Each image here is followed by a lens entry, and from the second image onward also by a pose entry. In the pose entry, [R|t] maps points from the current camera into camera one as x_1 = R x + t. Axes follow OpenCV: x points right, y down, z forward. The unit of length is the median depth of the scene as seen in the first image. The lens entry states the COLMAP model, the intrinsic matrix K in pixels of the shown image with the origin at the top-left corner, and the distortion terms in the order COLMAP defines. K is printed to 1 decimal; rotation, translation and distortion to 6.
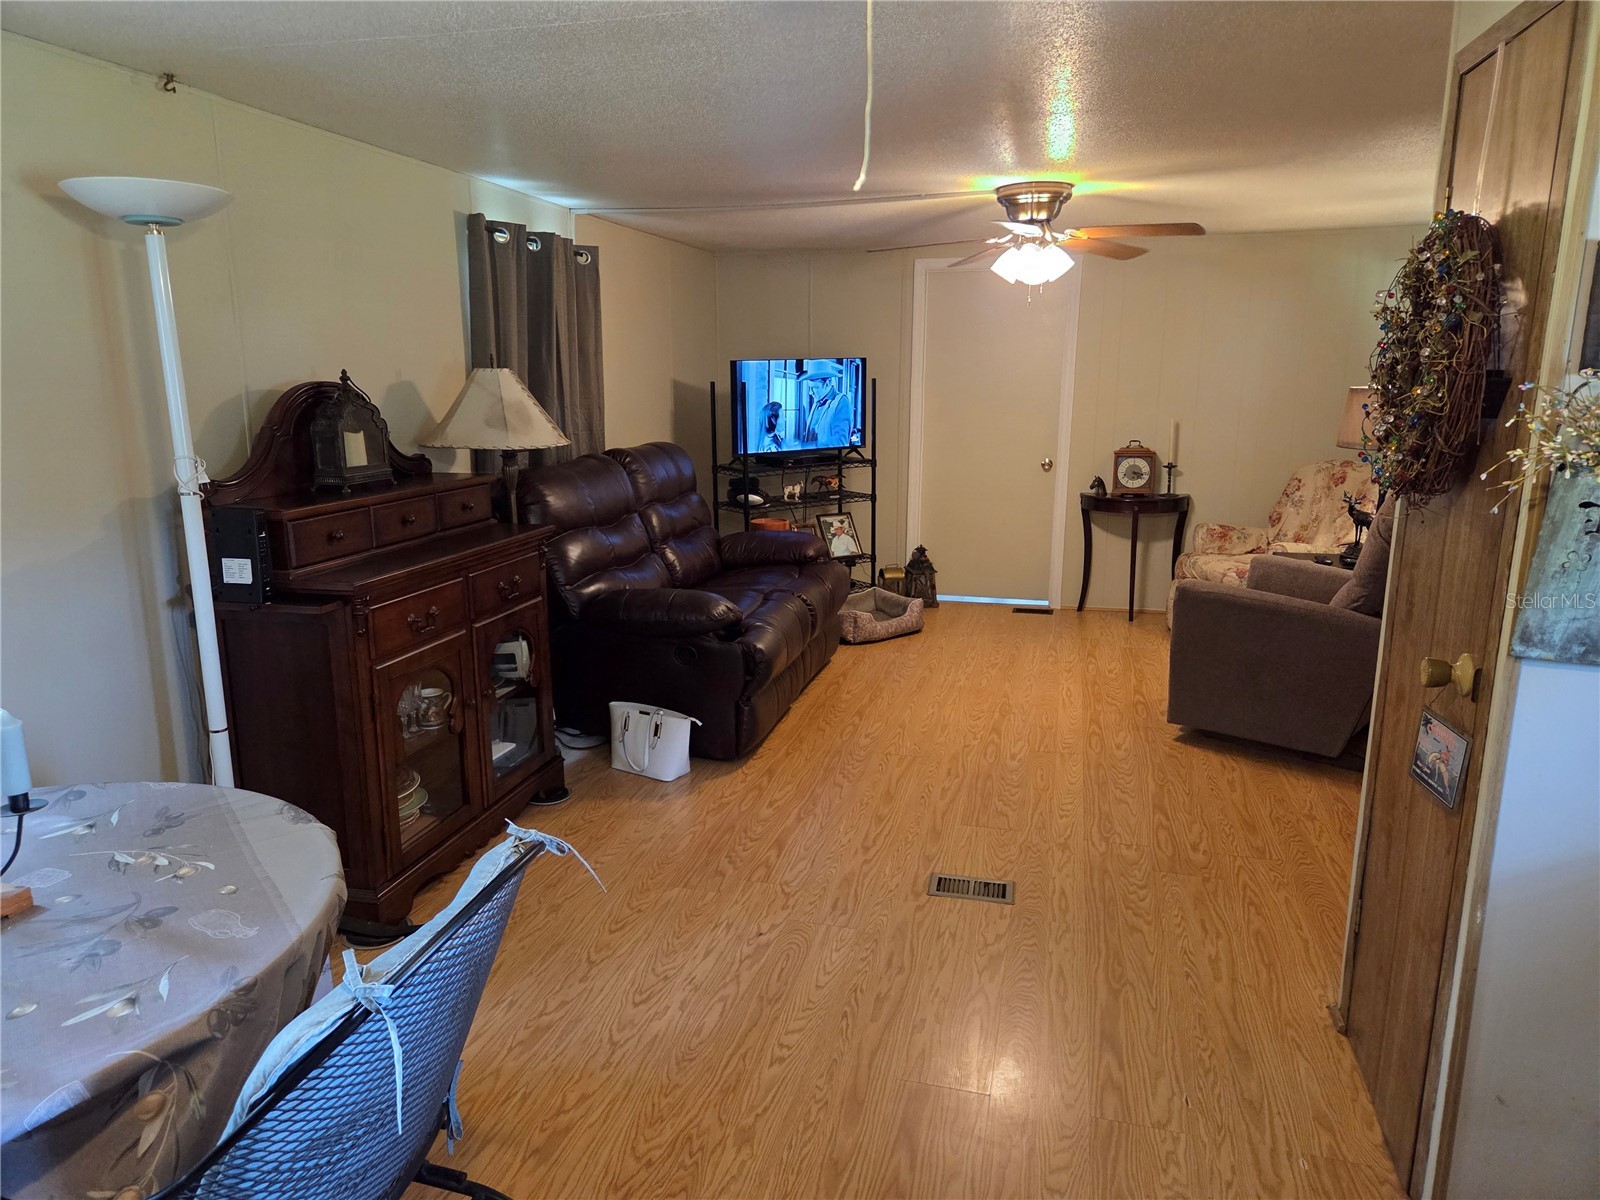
lens RADIAL K [[1051.3, 0, 784.0], [0, 1051.3, 592.9], [0, 0, 1]] dist [0.090398, -0.079057]
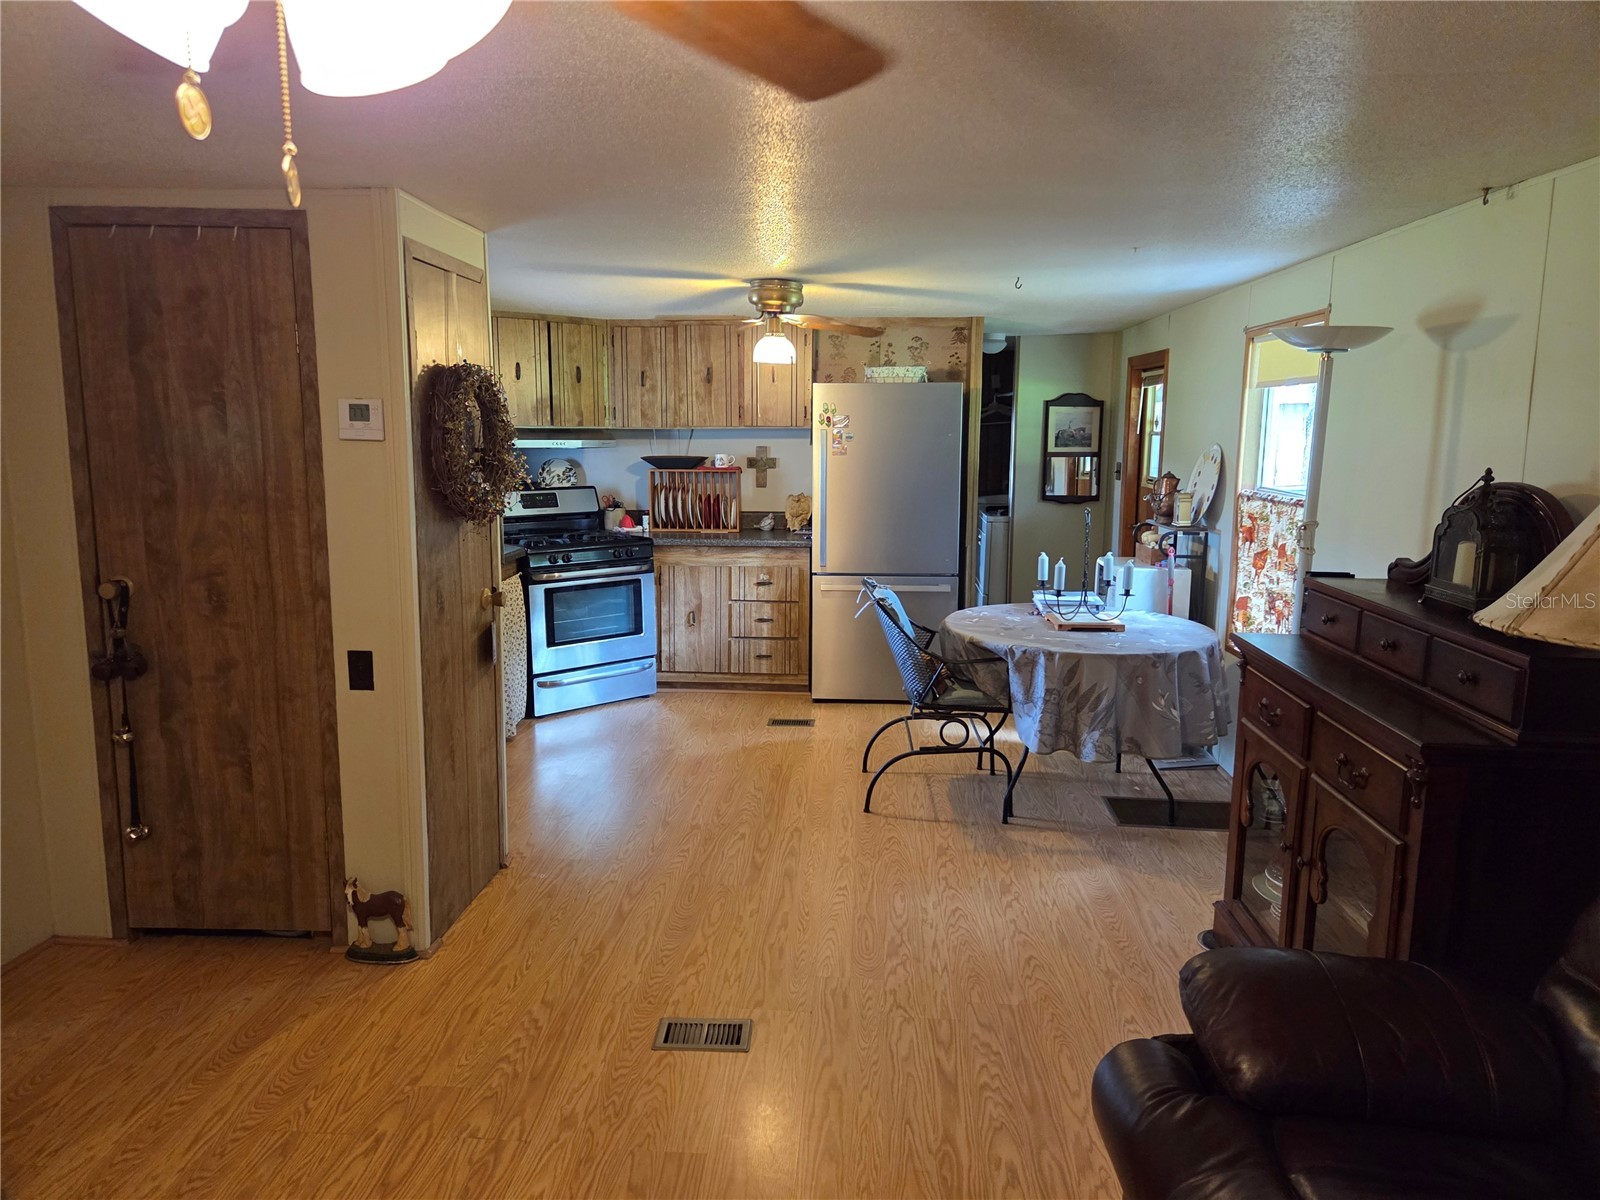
lens RADIAL K [[1072.4, 0, 794.9], [0, 1072.4, 588.3], [0, 0, 1]] dist [0.079652, -0.060742]
pose [[-0.980792, 0.023527, -0.193634, 0.144920], [-0.047653, 0.933718, 0.354824, -0.214077], [0.189148, 0.357236, -0.914662, 0.923078]]
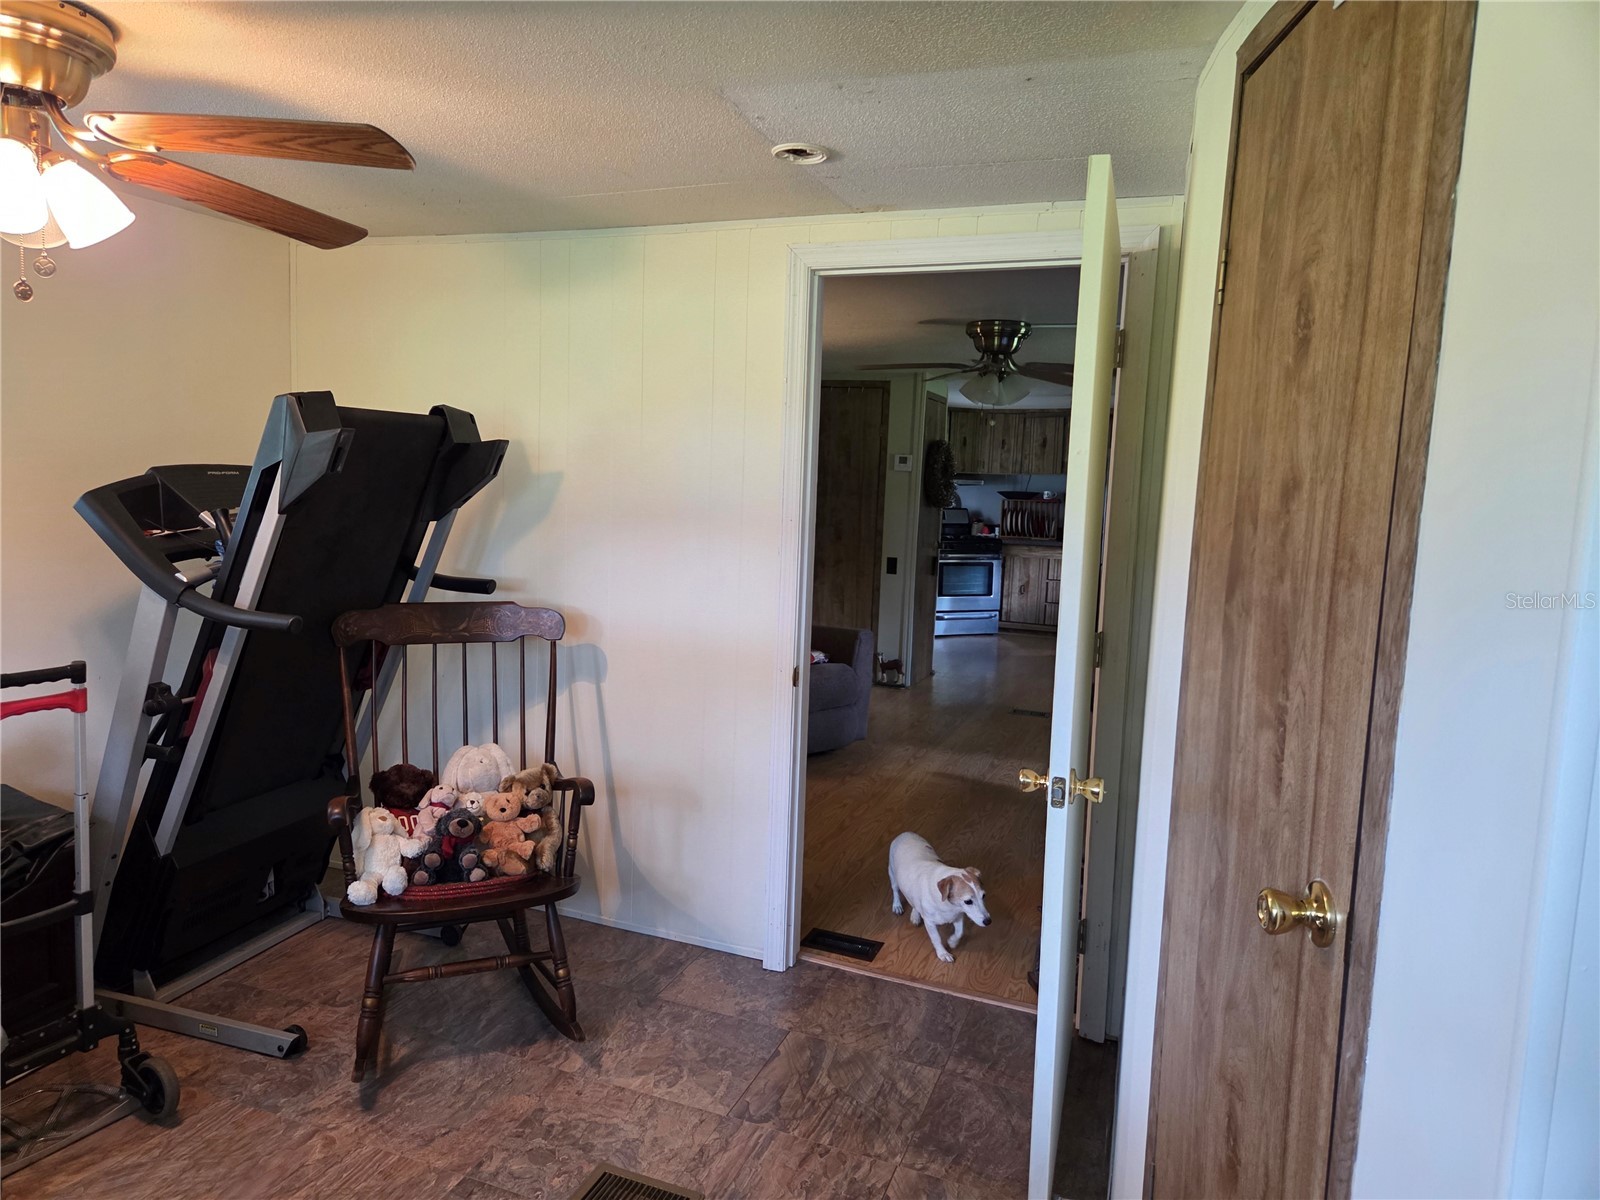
lens RADIAL K [[1072.4, 0, 789.0], [0, 1072.4, 603.8], [0, 0, 1]] dist [0.076929, -0.069354]
pose [[-0.994233, -0.047606, 0.096093, 0.250828], [-0.013541, 0.944624, 0.327875, -0.354509], [-0.106380, 0.324683, -0.939821, 1.653308]]
